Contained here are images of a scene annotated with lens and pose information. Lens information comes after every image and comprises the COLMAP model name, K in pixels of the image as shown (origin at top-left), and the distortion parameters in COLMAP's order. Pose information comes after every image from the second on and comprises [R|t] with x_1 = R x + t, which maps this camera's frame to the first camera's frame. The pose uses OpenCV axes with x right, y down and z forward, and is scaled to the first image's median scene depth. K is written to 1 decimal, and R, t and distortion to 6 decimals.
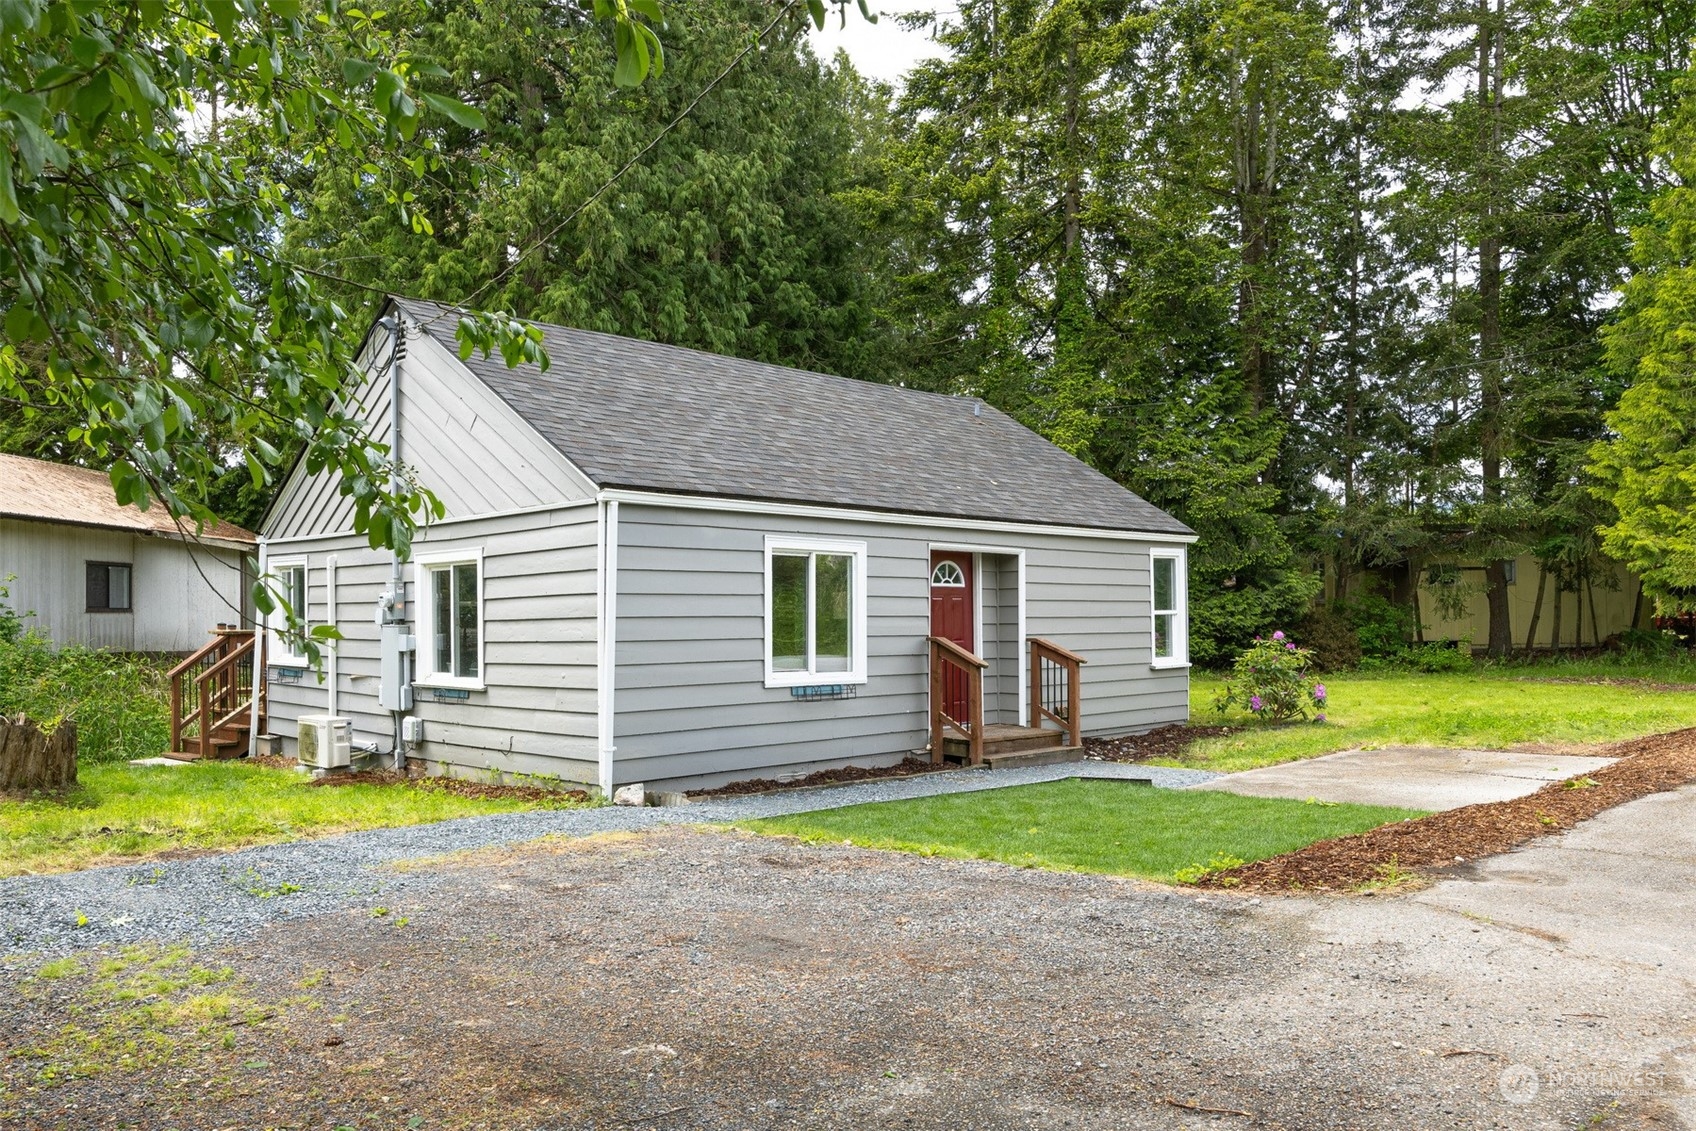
lens RADIAL K [[1285.1, 0, 771.2], [0, 1285.1, 613.3], [0, 0, 1]] dist [-0.002193, -0.005999]
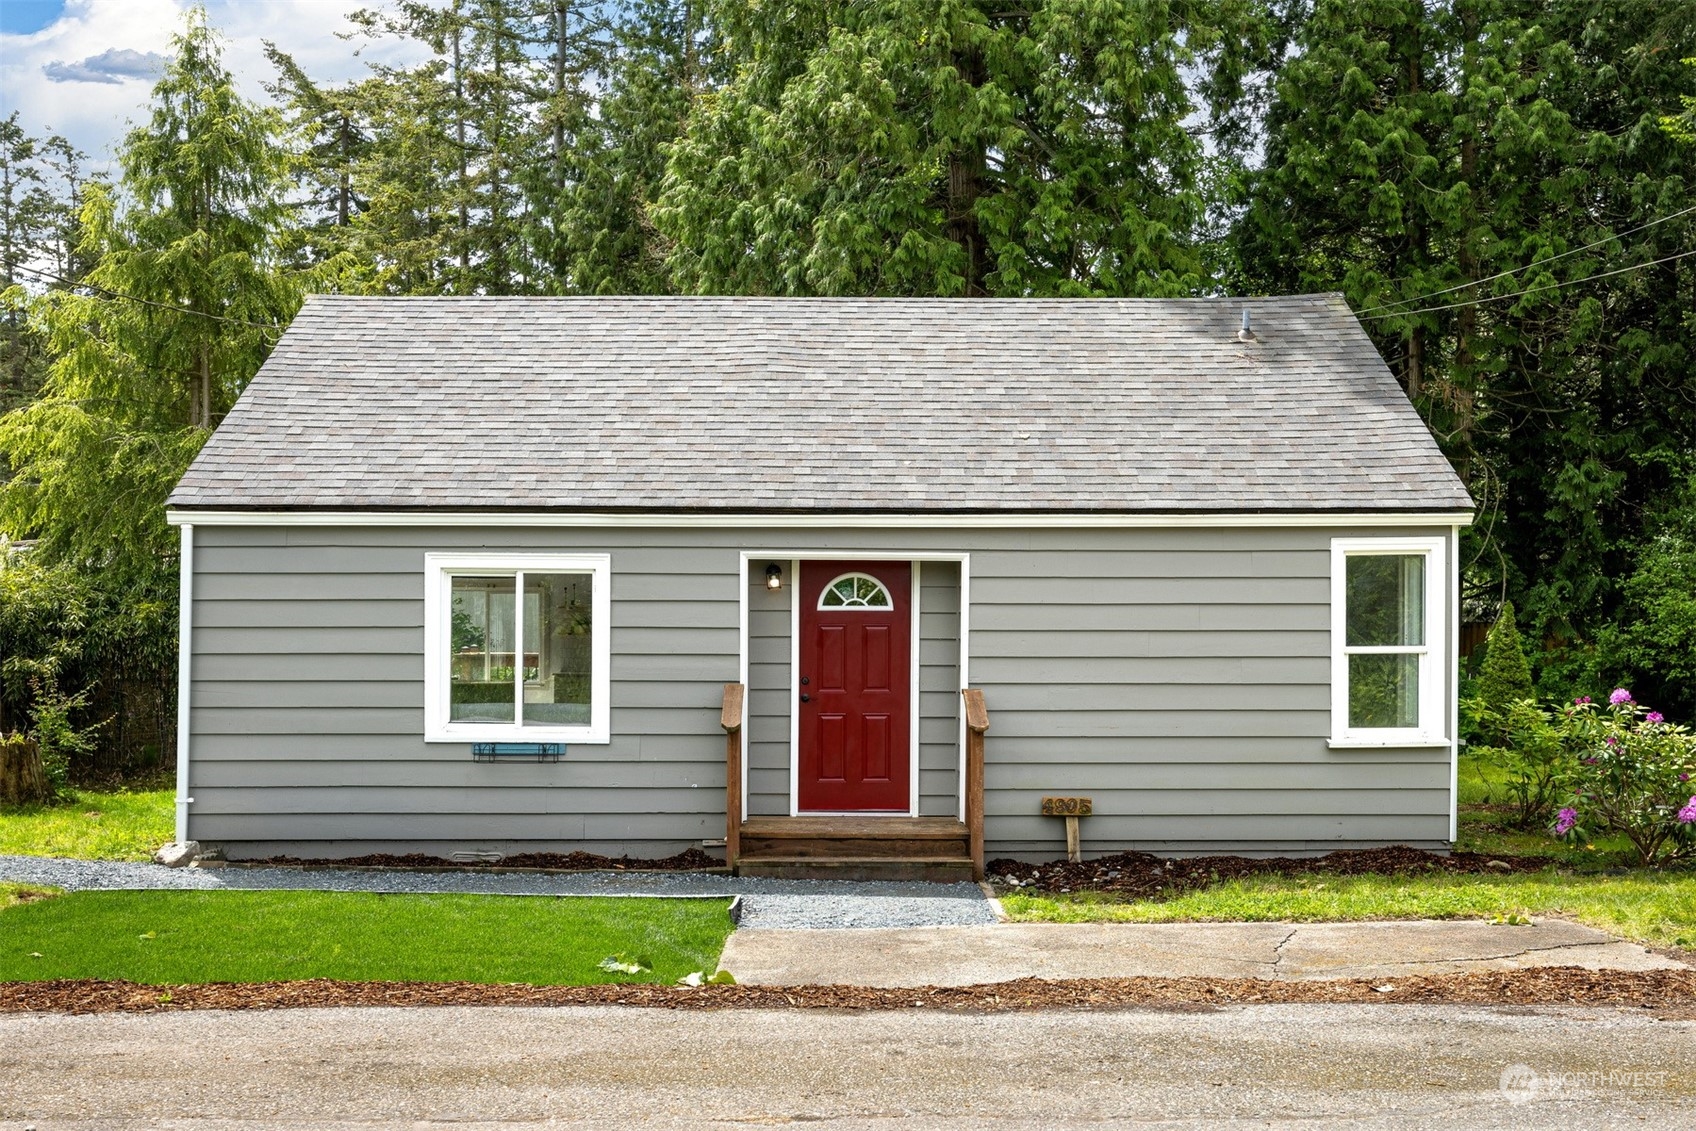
lens RADIAL K [[1737.7, 0, 842.2], [0, 1737.7, 625.1], [0, 0, 1]] dist [-0.008930, 0.001036]
pose [[0.736045, 0.010255, -0.676855, 0.753985], [-0.001958, 0.999913, 0.013021, -0.024810], [0.676929, -0.008259, 0.736002, 0.304069]]
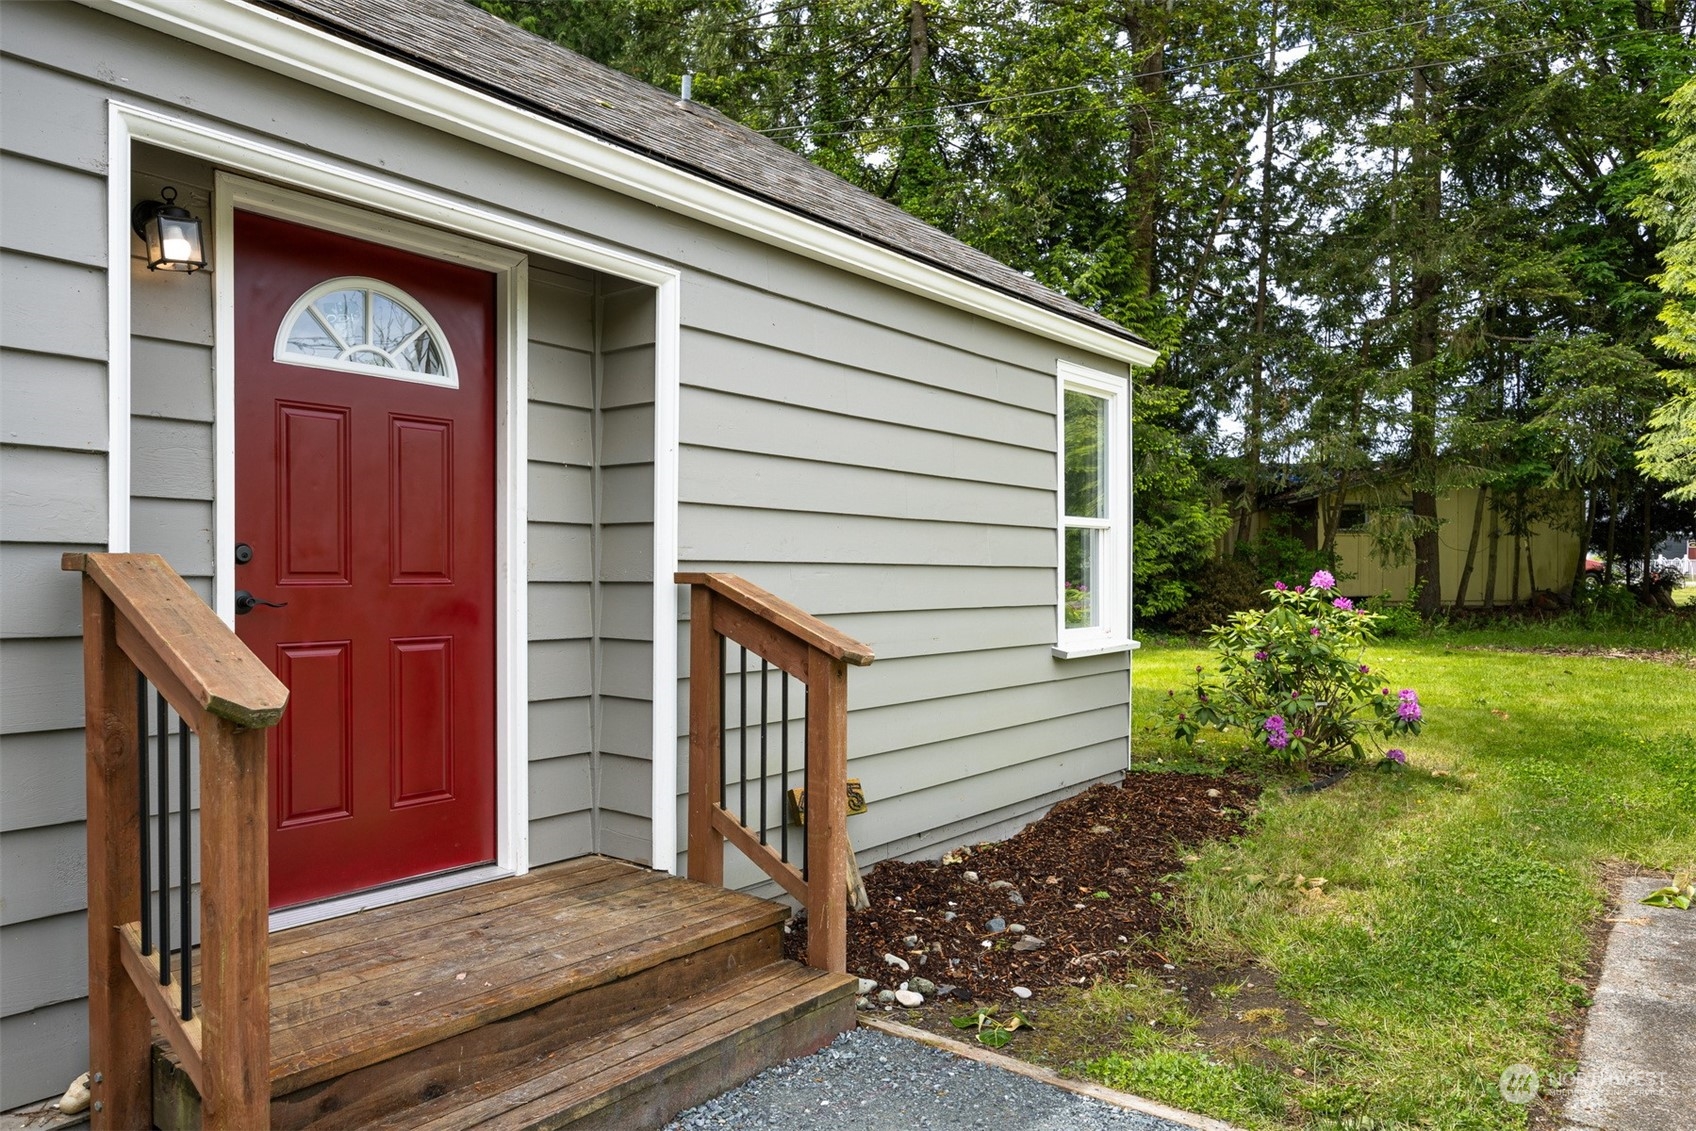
lens RADIAL K [[1156.3, 0, 846.6], [0, 1156.3, 588.0], [0, 0, 1]] dist [-0.002188, 0.001800]
pose [[0.987347, 0.008813, 0.158330, 0.195158], [-0.011469, 0.999808, 0.015869, 0.018150], [-0.158160, -0.017484, 0.987259, 0.735258]]
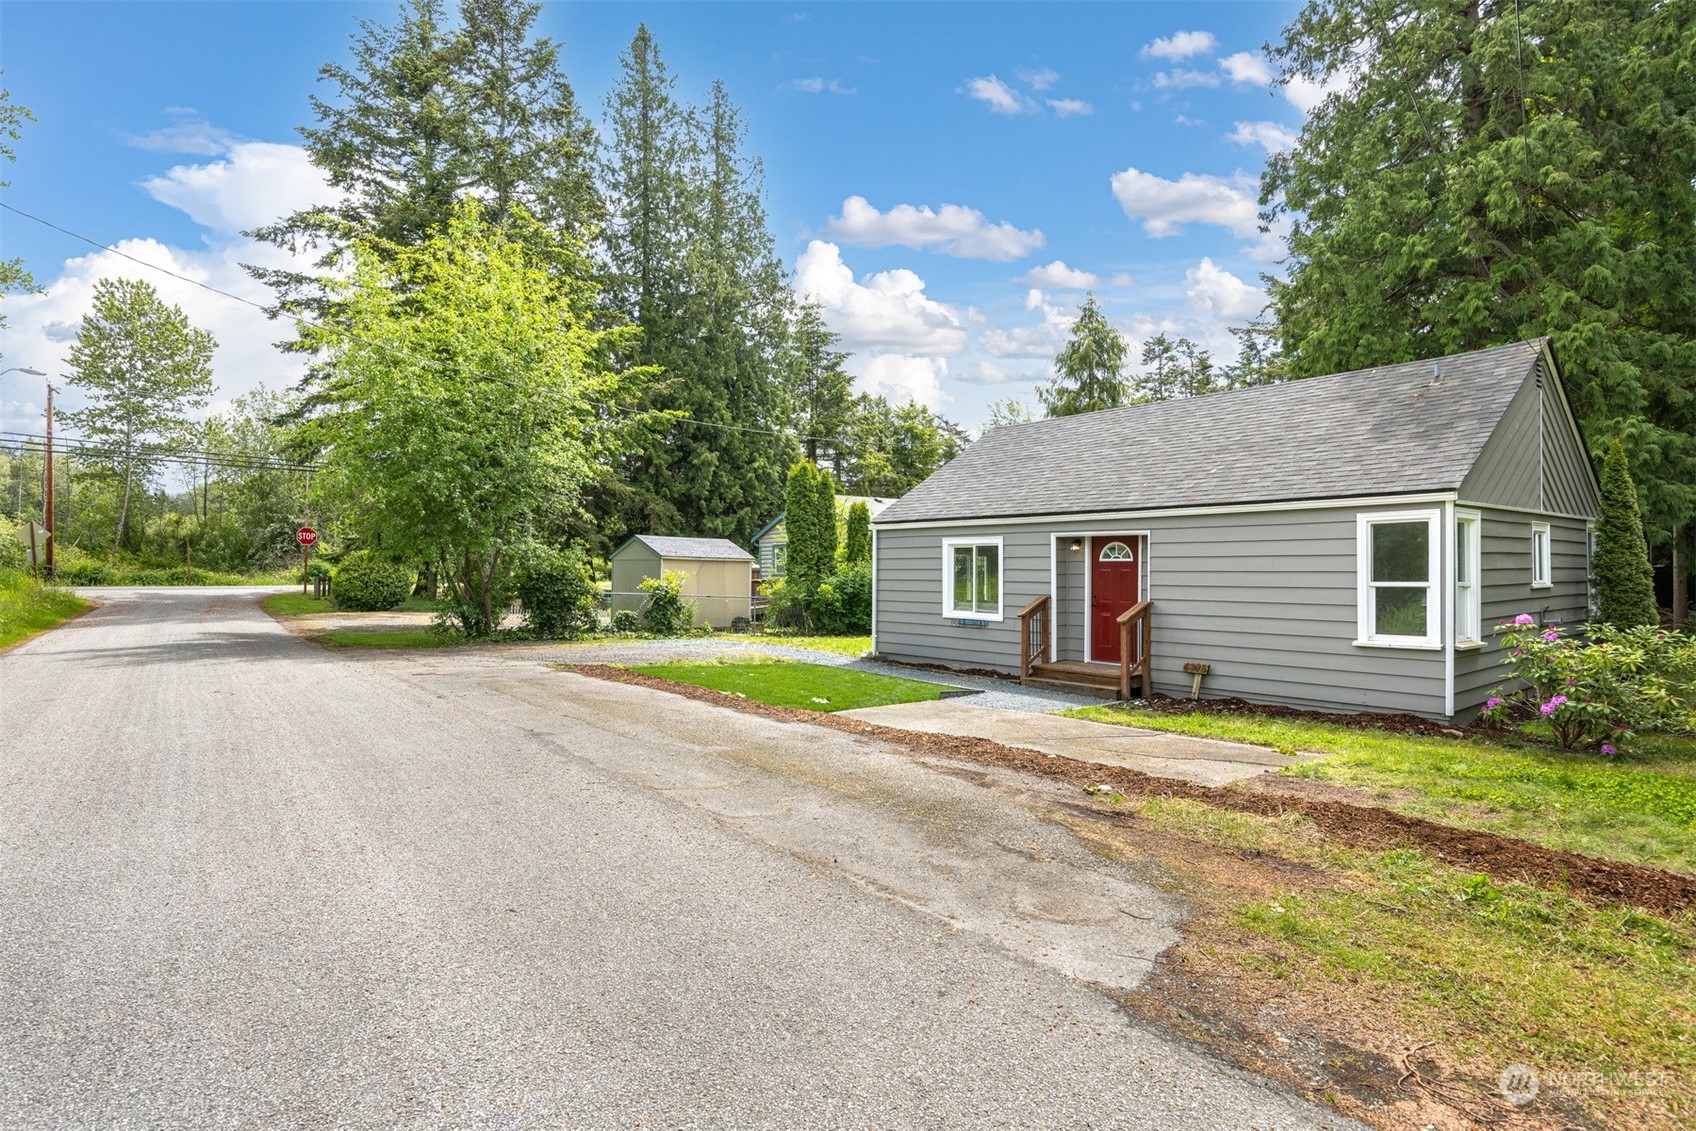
lens RADIAL K [[868.0, 0, 848.0], [0, 868.0, 565.5], [0, 0, 1]] dist [-0.007074, -0.000551]
pose [[-0.054971, 0.003547, -0.998482, 1.058713], [0.005706, 0.999978, 0.003238, -0.020493], [0.998472, -0.005519, -0.054991, 0.756200]]
